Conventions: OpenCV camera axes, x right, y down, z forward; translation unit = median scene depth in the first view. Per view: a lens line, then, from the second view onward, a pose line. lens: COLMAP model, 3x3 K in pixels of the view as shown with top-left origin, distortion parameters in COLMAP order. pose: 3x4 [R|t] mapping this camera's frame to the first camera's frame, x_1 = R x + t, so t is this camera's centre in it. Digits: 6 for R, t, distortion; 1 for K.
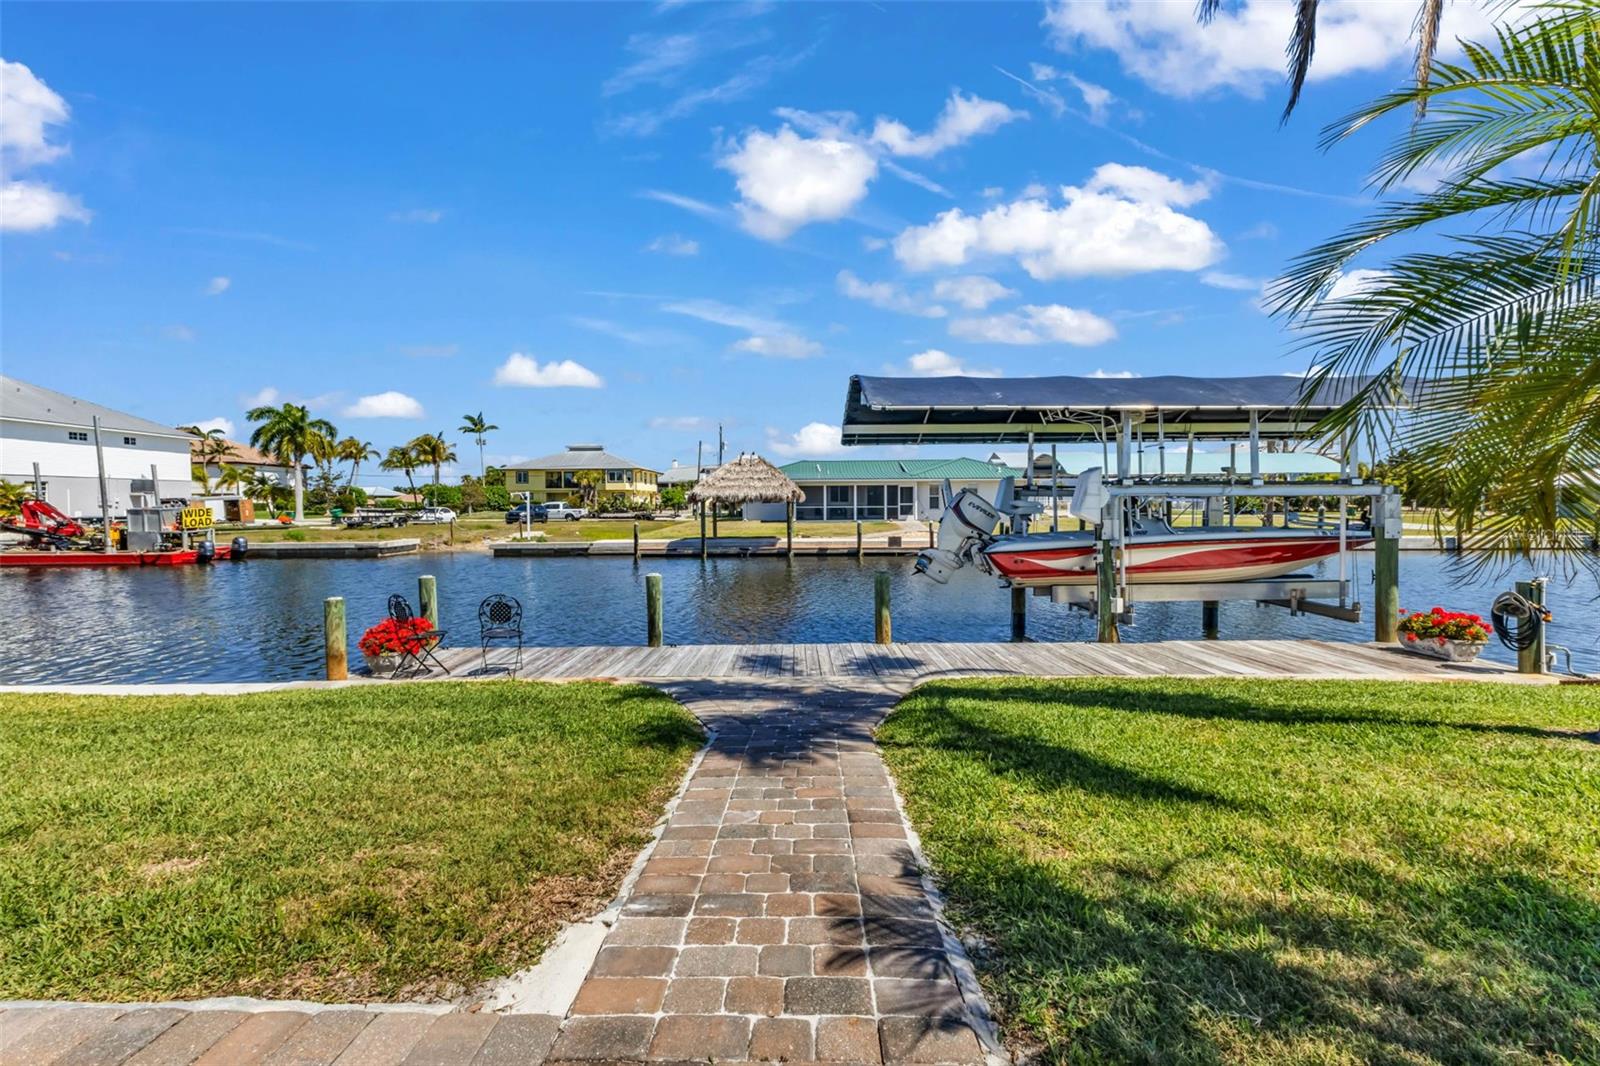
lens RADIAL K [[697.1, 0, 804.9], [0, 697.1, 533.2], [0, 0, 1]] dist [0.008535, 0.000074]
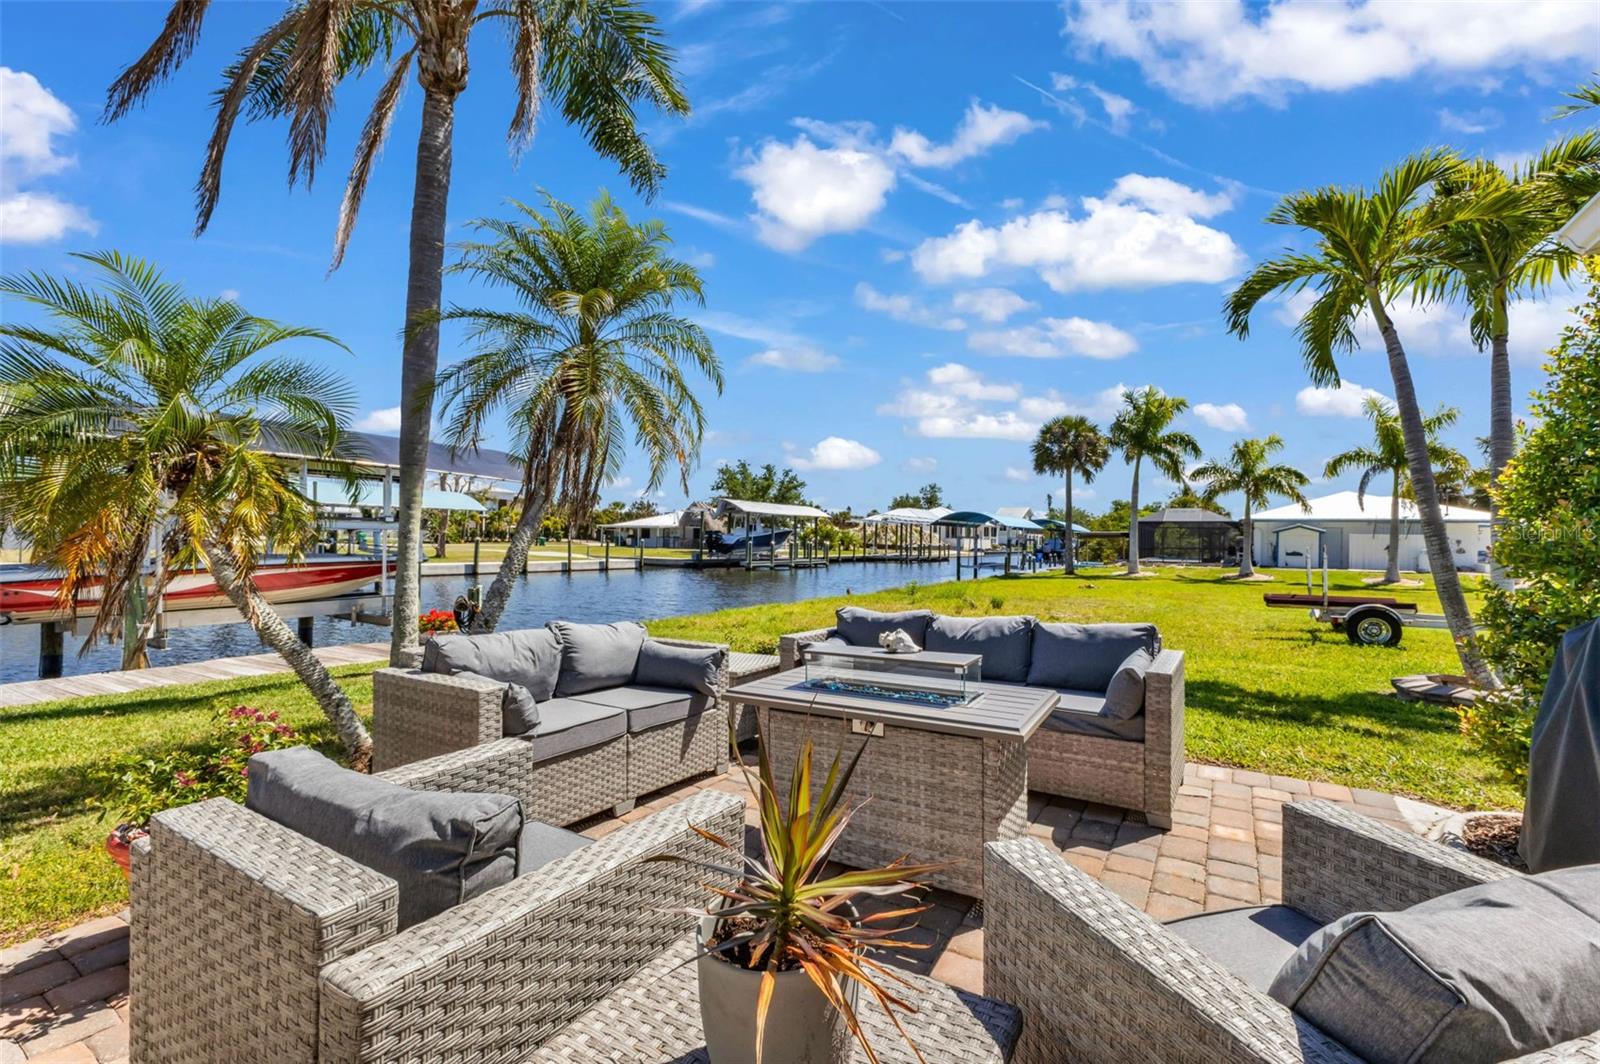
lens RADIAL K [[697.1, 0, 804.9], [0, 697.1, 532.2], [0, 0, 1]] dist [0.008535, 0.000074]
pose [[0.531312, 0.023572, 0.846848, 0.018868], [0.012426, 0.999288, -0.035612, 0.001593], [-0.847085, 0.029444, 0.530641, -0.078820]]
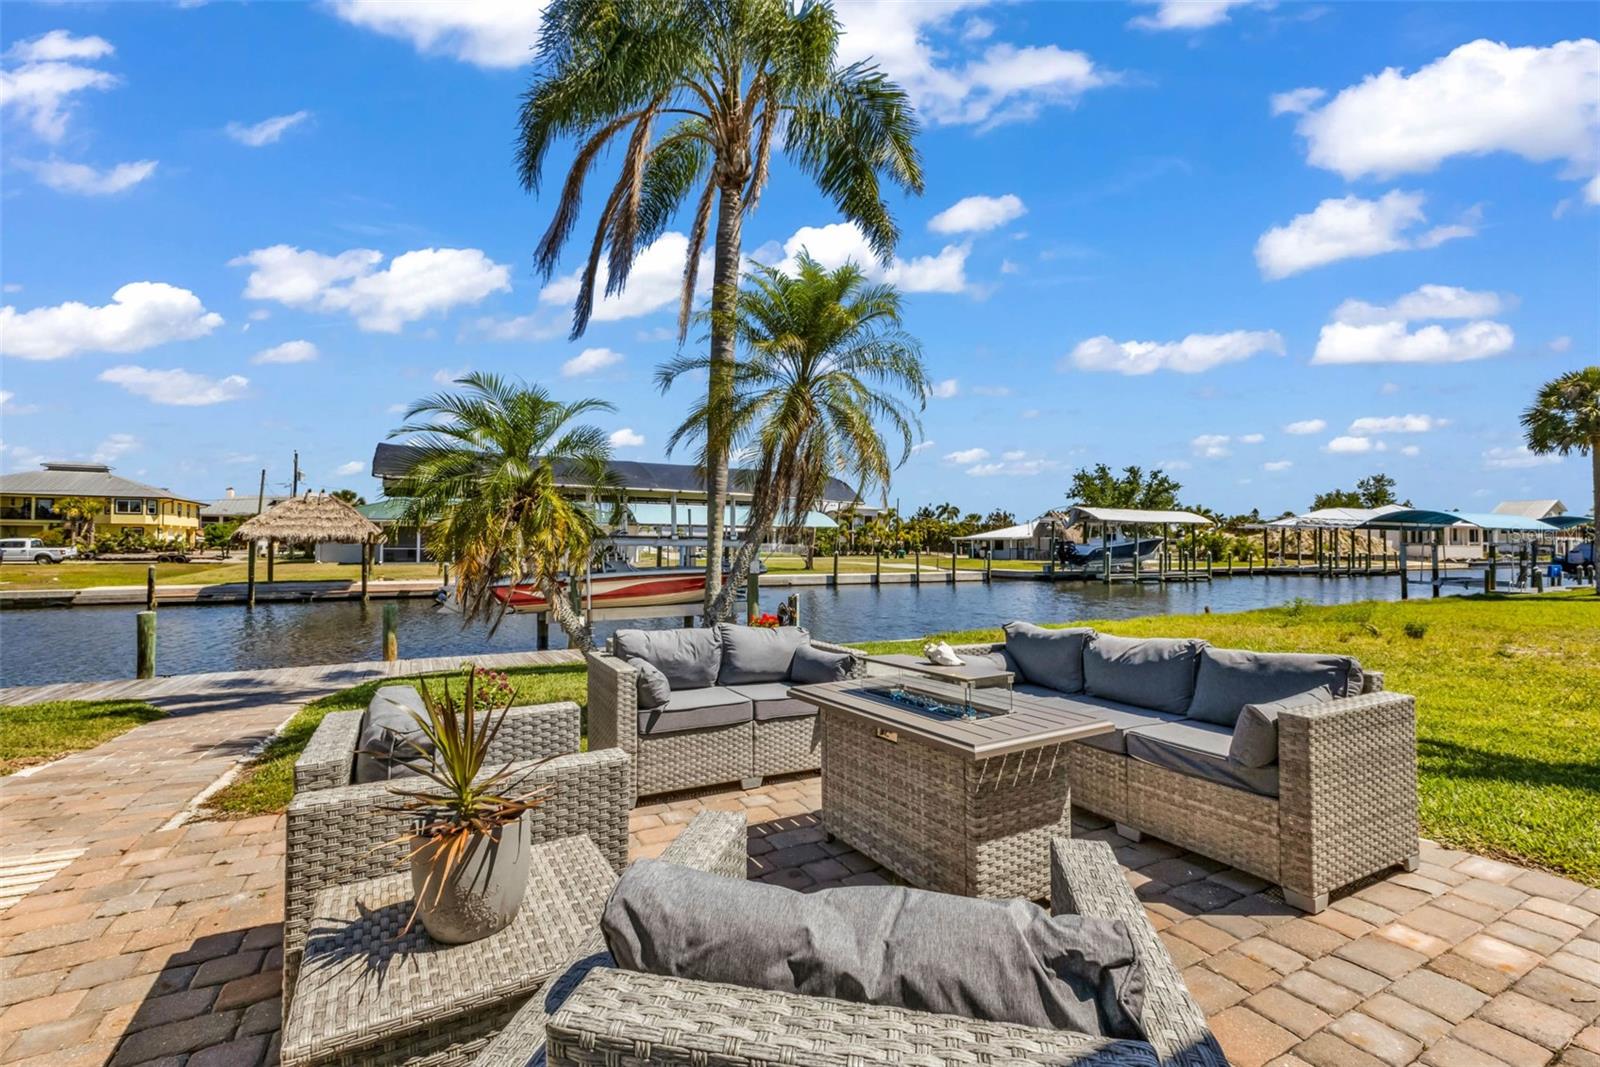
lens RADIAL K [[699.2, 0, 800.0], [0, 699.2, 533.5], [0, 0, 1]] dist [0.009377, -0.000422]
pose [[0.880276, 0.018175, 0.474113, 0.035231], [0.009850, 0.998351, -0.056560, 0.001813], [-0.474359, 0.054458, 0.878645, -0.103411]]
